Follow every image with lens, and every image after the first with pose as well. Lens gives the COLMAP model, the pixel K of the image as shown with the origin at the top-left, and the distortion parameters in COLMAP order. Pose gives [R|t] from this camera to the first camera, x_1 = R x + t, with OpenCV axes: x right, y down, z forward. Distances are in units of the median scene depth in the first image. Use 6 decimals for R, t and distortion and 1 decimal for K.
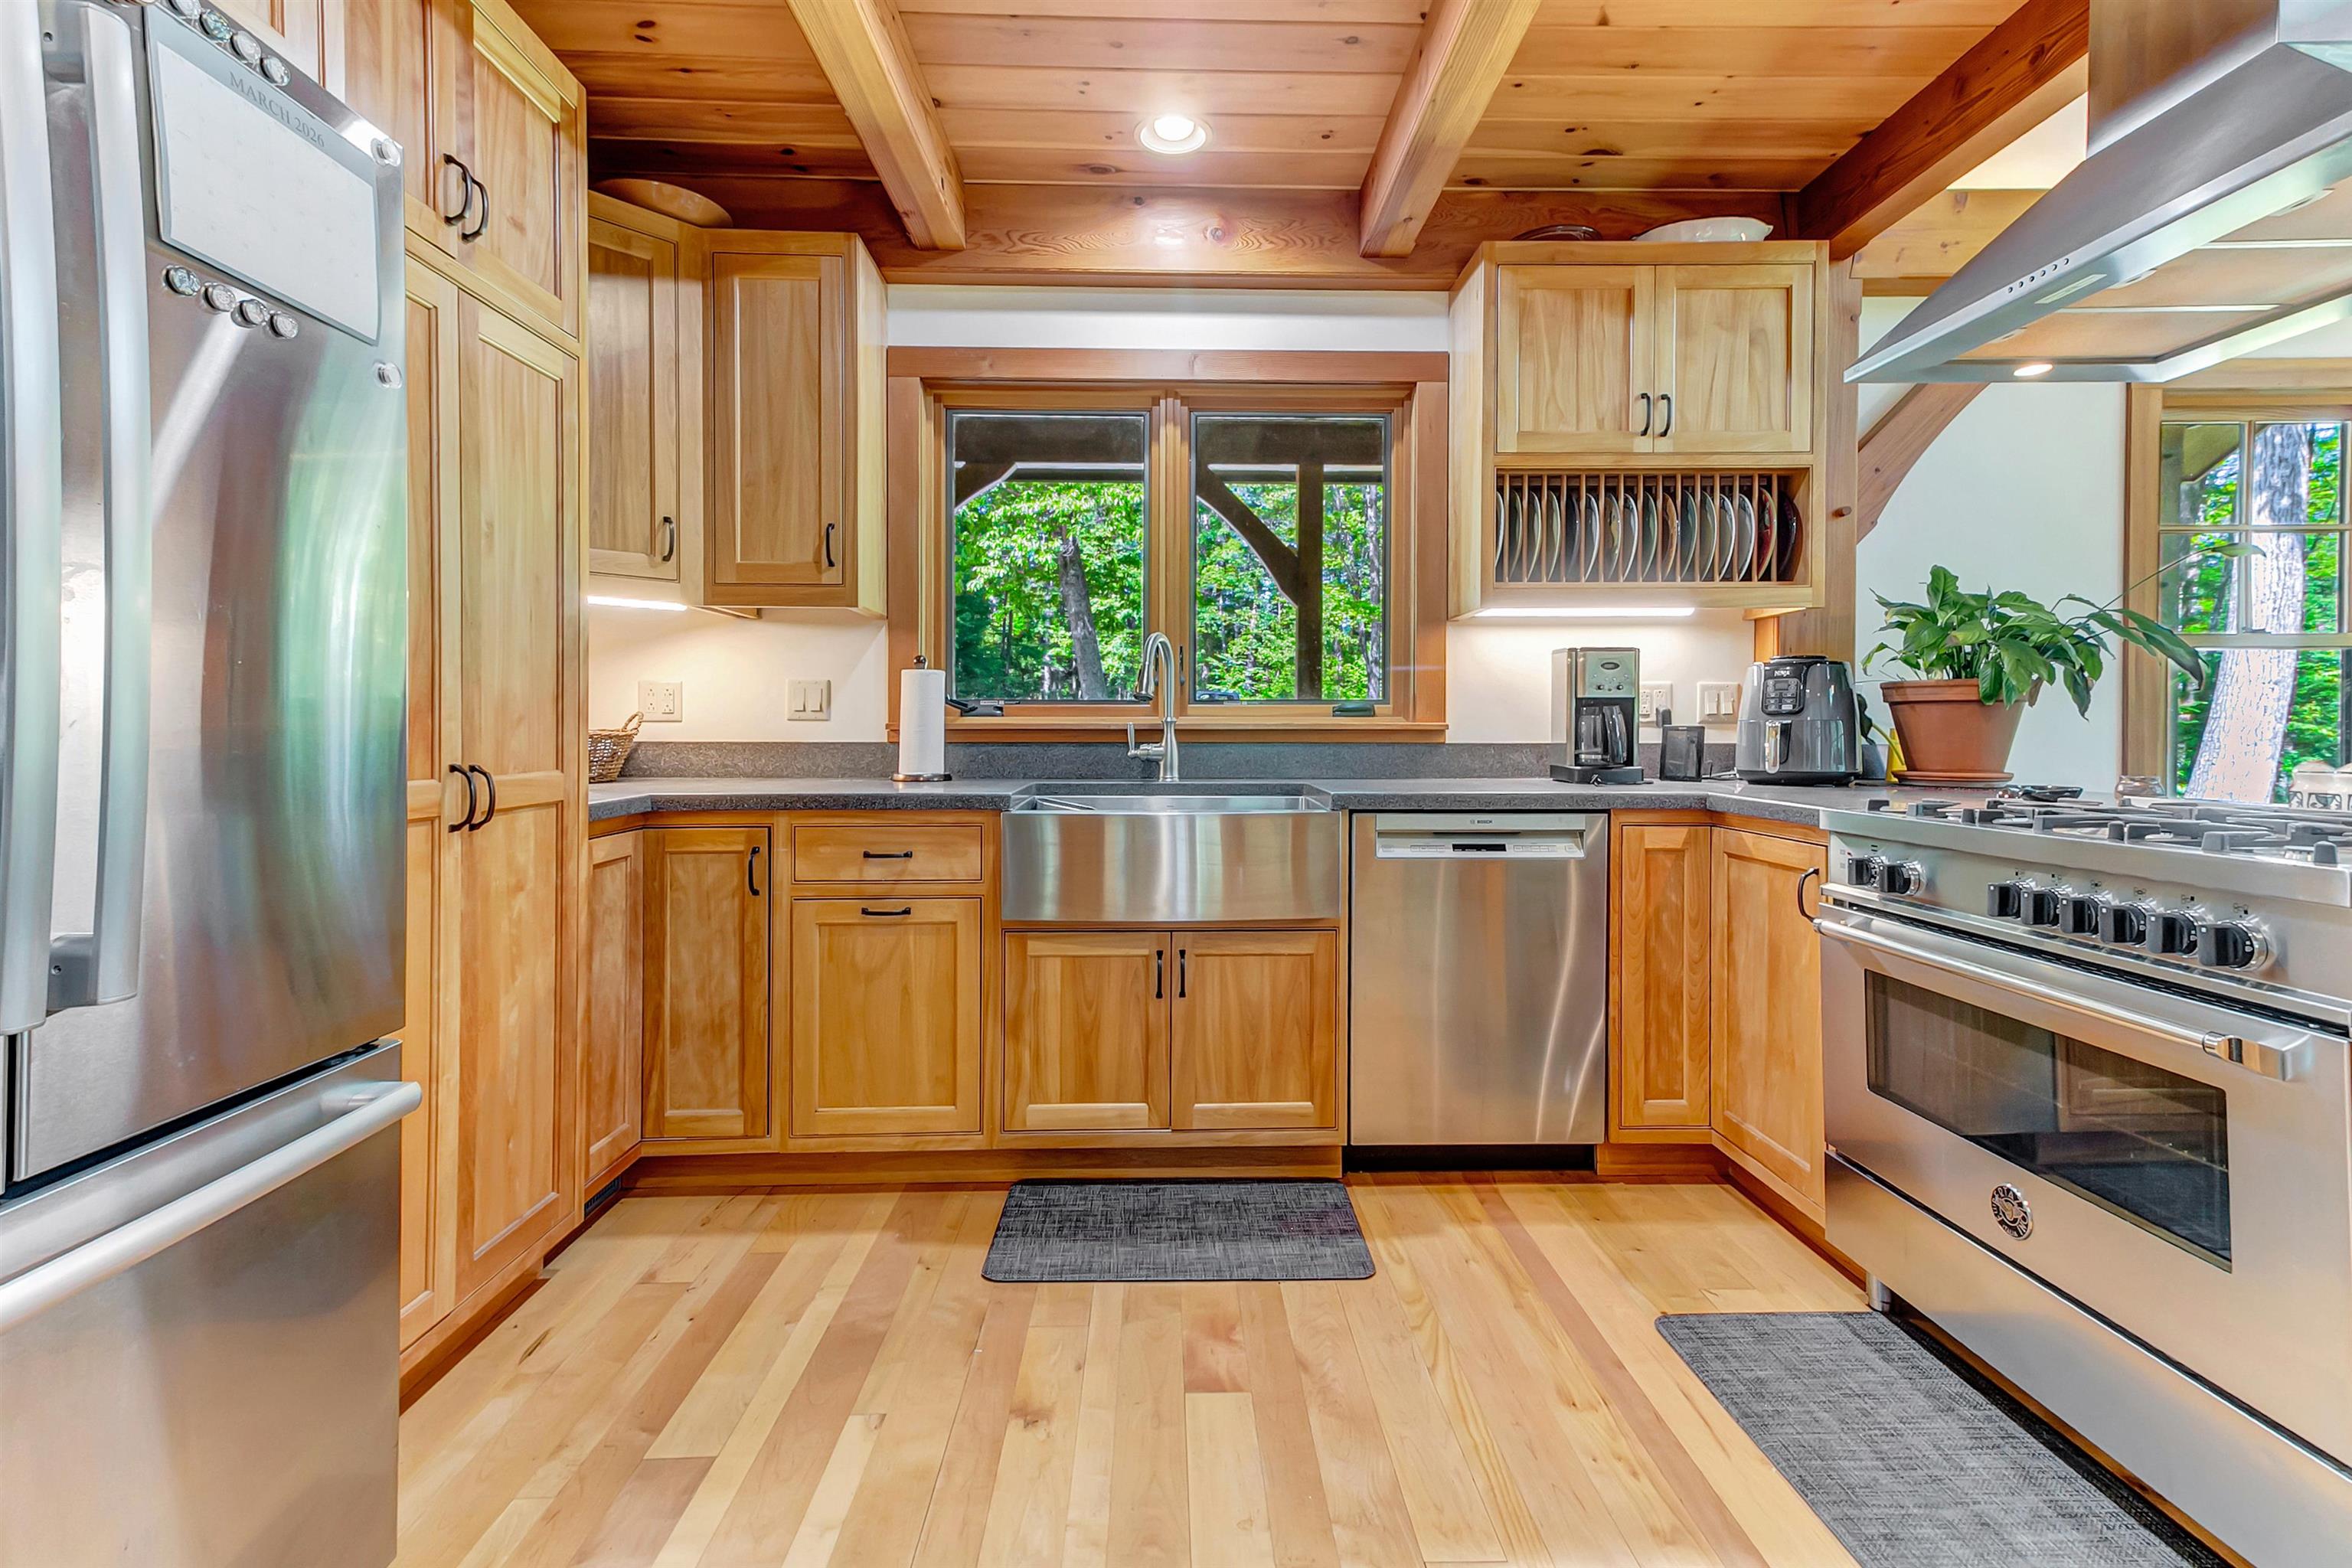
lens RADIAL K [[1085.1, 0, 1190.9], [0, 1085.1, 735.3], [0, 0, 1]] dist [0.020406, 0.001735]
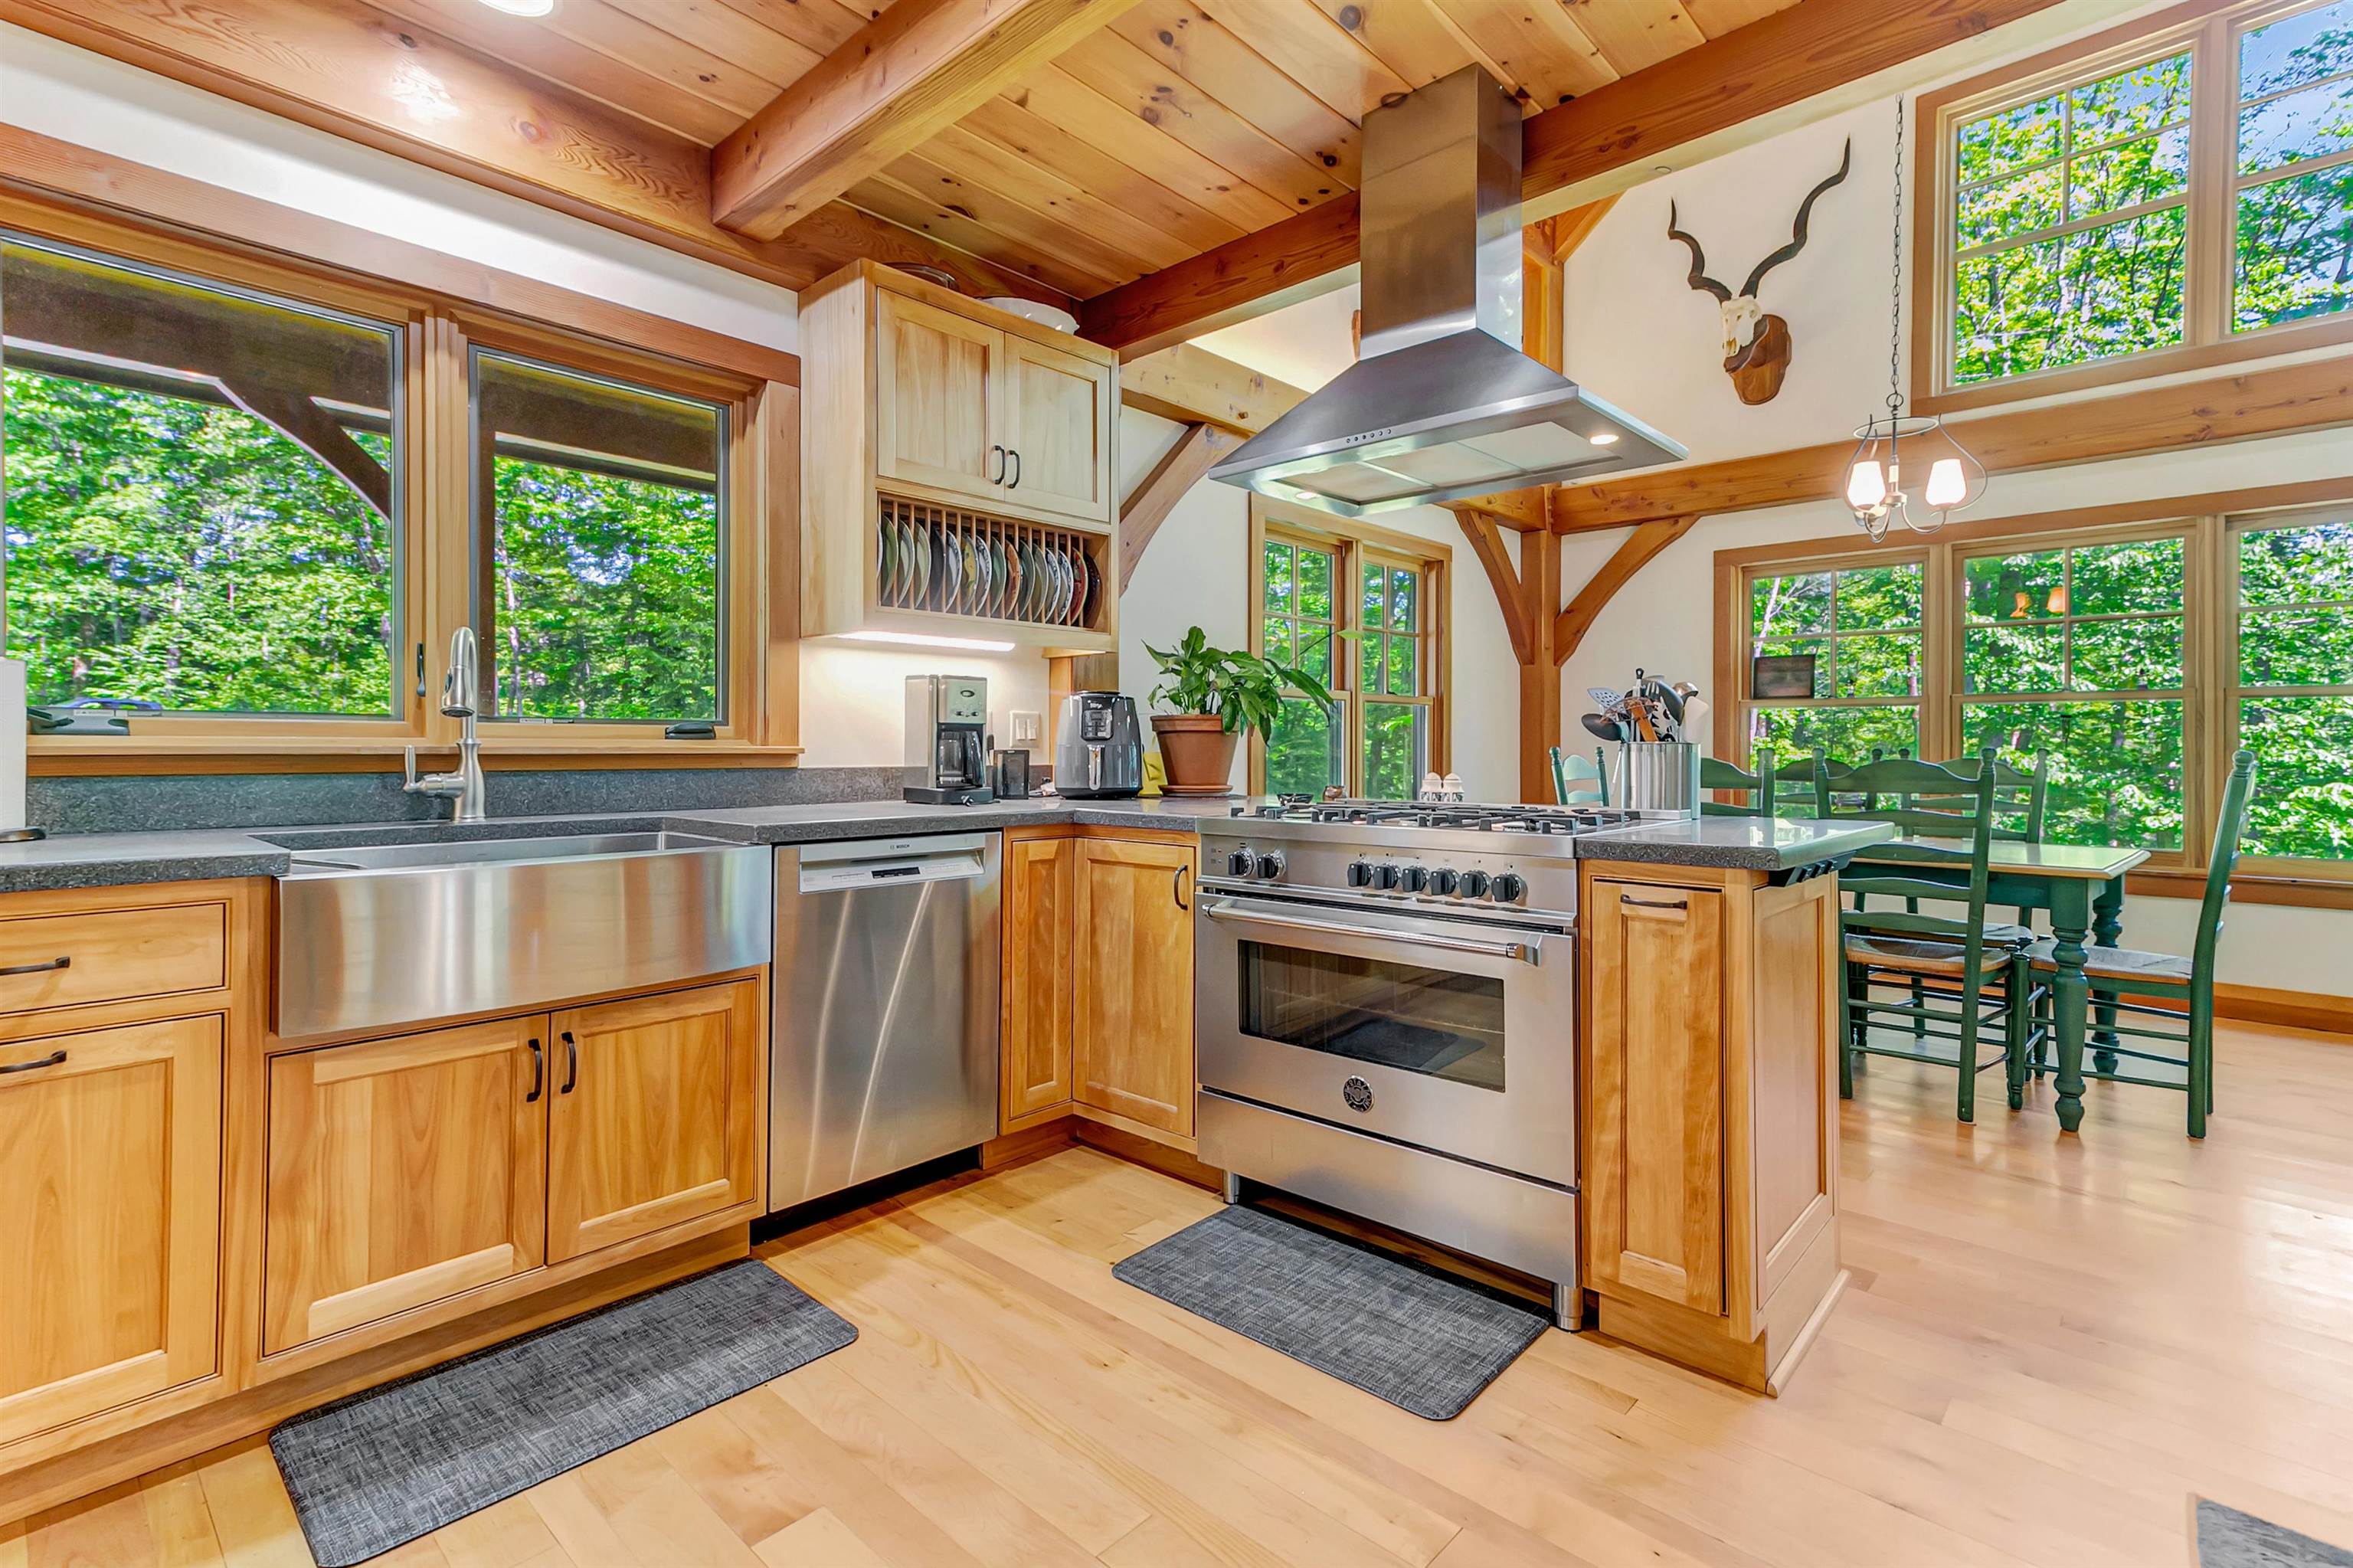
lens RADIAL K [[1085.6, 0, 1180.5], [0, 1085.6, 755.0], [0, 0, 1]] dist [0.020406, 0.001735]
pose [[0.698466, -0.003905, 0.715633, -0.263026], [0.005336, 0.999986, 0.000249, -0.002958], [-0.715624, 0.003645, 0.698476, 0.119779]]
